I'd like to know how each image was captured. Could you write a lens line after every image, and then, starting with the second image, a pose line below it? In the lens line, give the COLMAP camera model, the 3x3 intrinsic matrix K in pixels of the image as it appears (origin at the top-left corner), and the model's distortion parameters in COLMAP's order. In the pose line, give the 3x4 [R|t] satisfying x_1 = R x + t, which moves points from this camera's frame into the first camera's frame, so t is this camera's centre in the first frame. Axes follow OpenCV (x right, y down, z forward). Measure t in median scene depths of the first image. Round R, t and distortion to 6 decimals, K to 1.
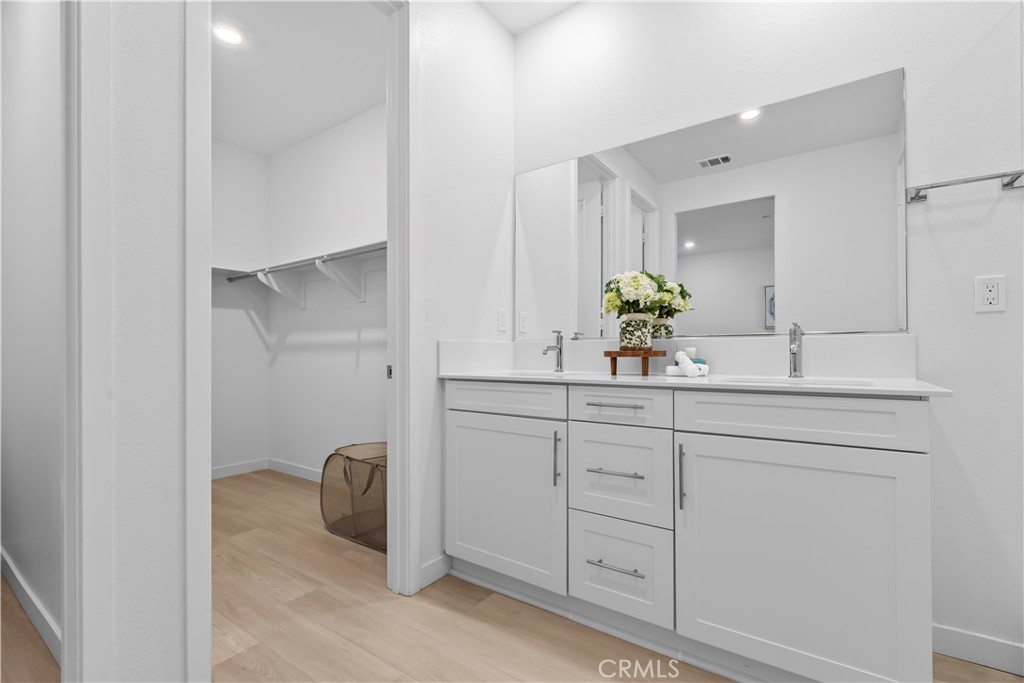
lens RADIAL K [[448.8, 0, 519.5], [0, 448.8, 345.2], [0, 0, 1]] dist [0.000257, -0.000026]
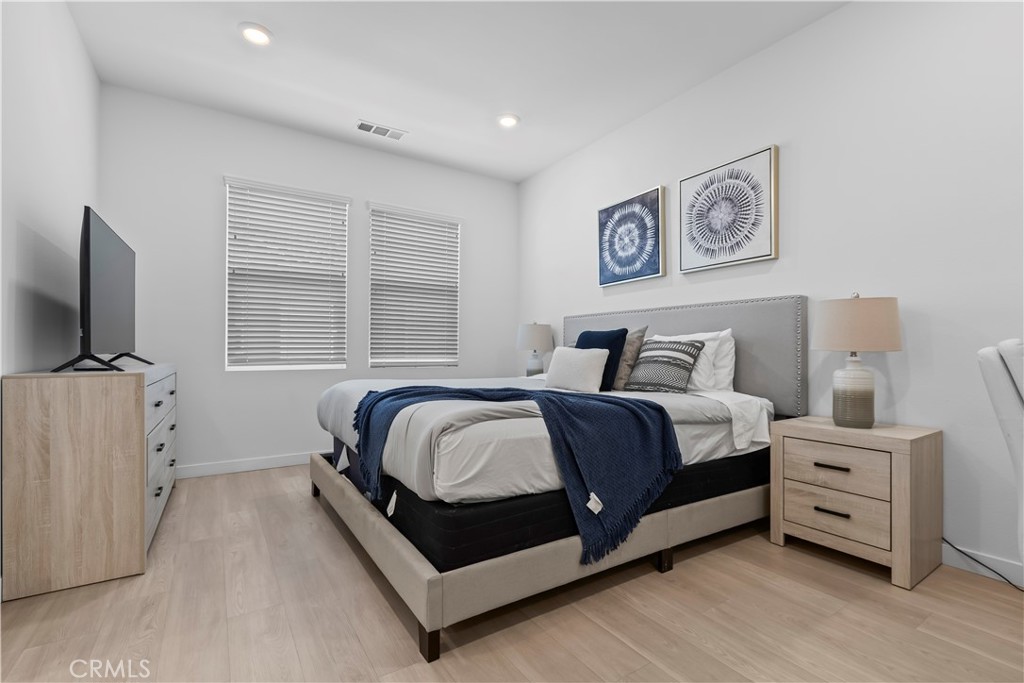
lens RADIAL K [[462.5, 0, 512.0], [0, 462.5, 341.5], [0, 0, 1]] dist [0.000931, 0.000330]
pose [[0.906897, -0.001750, -0.421348, 2.793106], [-0.003197, 0.999934, -0.011035, 0.168200], [0.421340, 0.011354, 0.906832, 2.428072]]
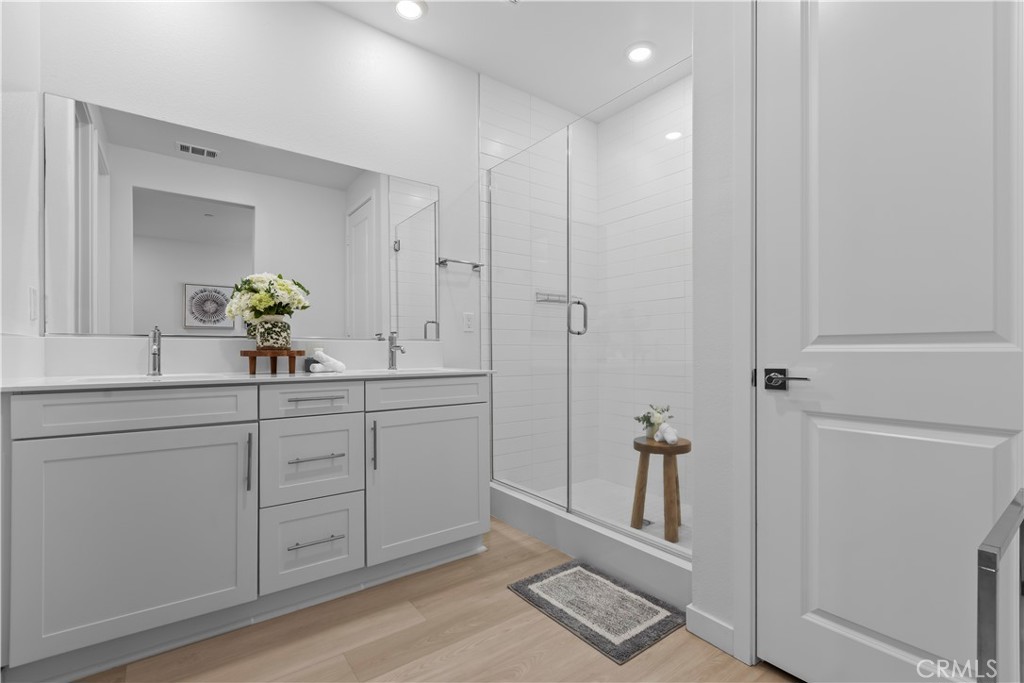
lens RADIAL K [[462.5, 0, 512.0], [0, 462.5, 341.5], [0, 0, 1]] dist [0.000931, 0.000330]
pose [[0.331775, 0.024591, 0.943038, -0.660369], [-0.014282, 0.999677, -0.021044, 0.007151], [-0.943250, -0.006487, 0.332019, 0.134300]]
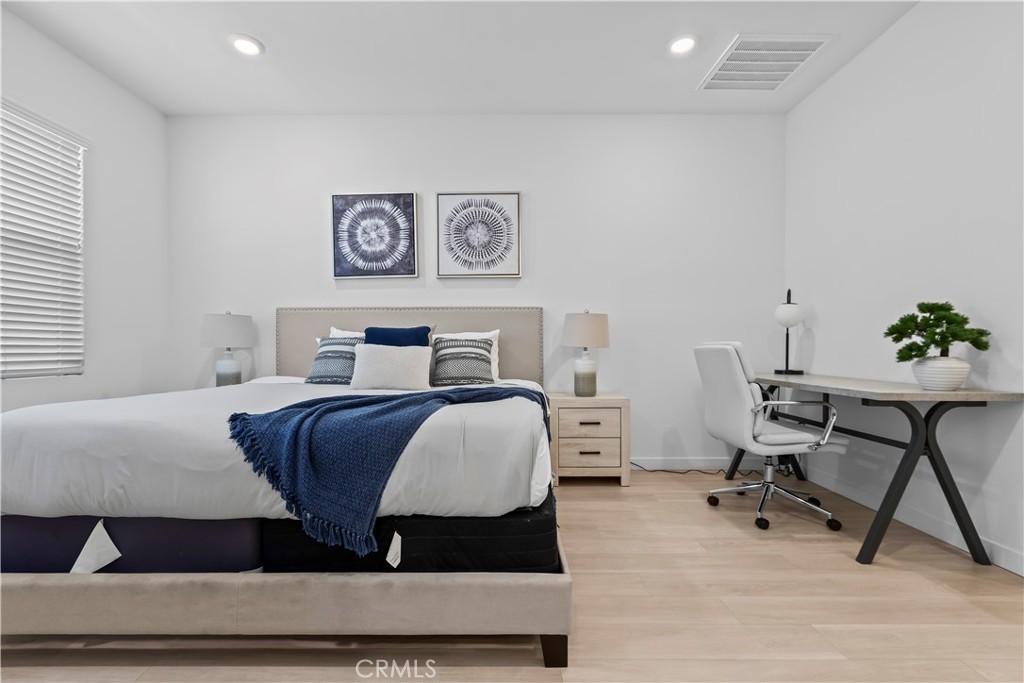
lens RADIAL K [[462.5, 0, 512.0], [0, 462.5, 341.5], [0, 0, 1]] dist [0.000931, 0.000330]
pose [[0.844716, 0.007571, 0.535161, 1.632184], [-0.002468, 0.999944, -0.010250, 0.175965], [-0.535209, 0.007337, 0.844688, 2.498647]]
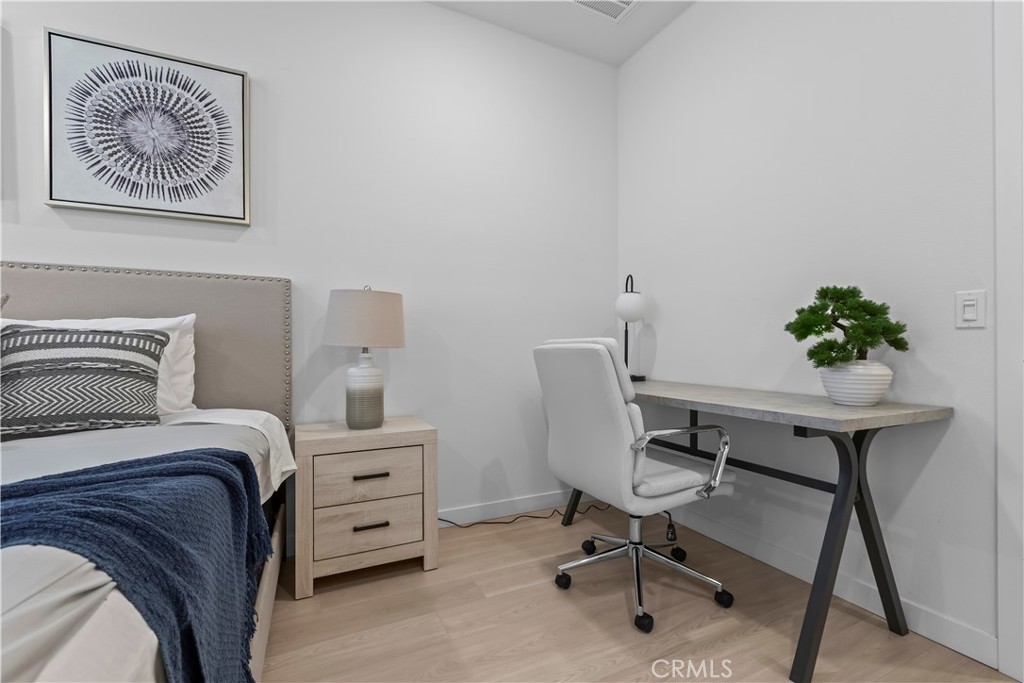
lens RADIAL K [[451.9, 0, 518.1], [0, 451.9, 346.8], [0, 0, 1]] dist [0.001304, 0.000075]
pose [[0.528080, 0.002255, 0.849192, 2.247304], [-0.002676, 0.999996, -0.000992, 0.178487], [-0.849190, -0.001748, 0.528084, 3.124704]]
